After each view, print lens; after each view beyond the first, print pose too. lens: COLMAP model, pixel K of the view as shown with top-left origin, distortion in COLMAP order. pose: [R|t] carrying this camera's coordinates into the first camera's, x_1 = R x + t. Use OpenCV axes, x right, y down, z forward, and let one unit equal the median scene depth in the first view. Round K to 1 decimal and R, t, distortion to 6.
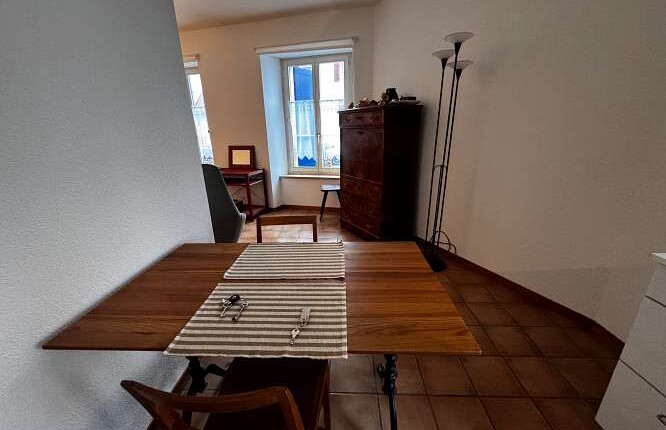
lens RADIAL K [[265.4, 0, 331.9], [0, 265.4, 214.7], [0, 0, 1]] dist [-0.001489, -0.000033]
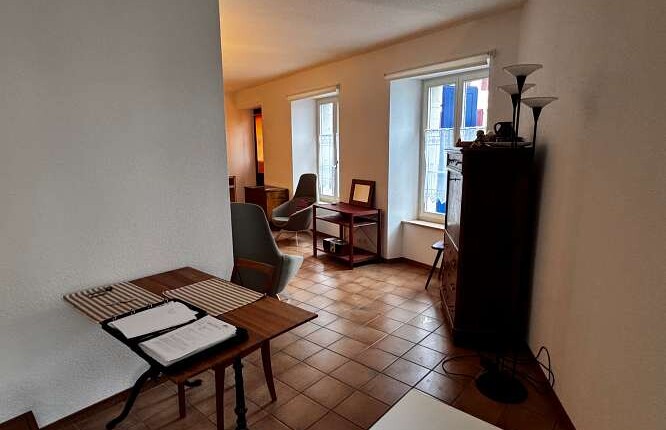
lens RADIAL K [[389.1, 0, 333.3], [0, 389.1, 216.9], [0, 0, 1]] dist [-0.001196, -0.000332]
pose [[0.788834, 0.124977, -0.601765, 0.358500], [-0.199911, 0.978040, -0.058934, -0.050524], [0.581185, 0.166789, 0.796496, -0.039355]]
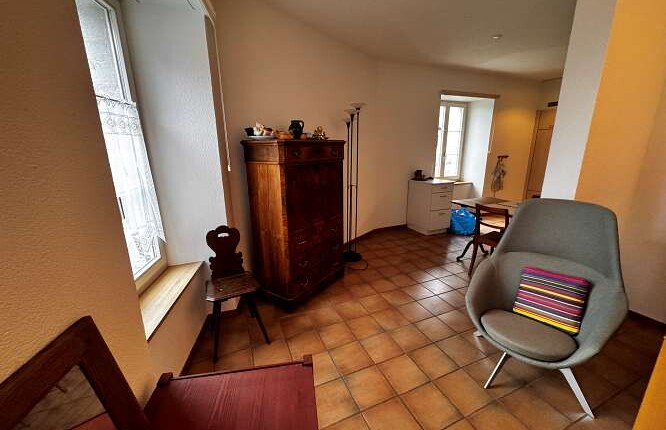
lens RADIAL K [[265.4, 0, 331.7], [0, 265.4, 217.2], [0, 0, 1]] dist [-0.001489, -0.000033]
pose [[-0.440719, -0.194163, 0.876394, -0.496133], [0.299119, 0.888760, 0.347323, -0.334913], [-0.846342, 0.415218, -0.333616, 0.959824]]
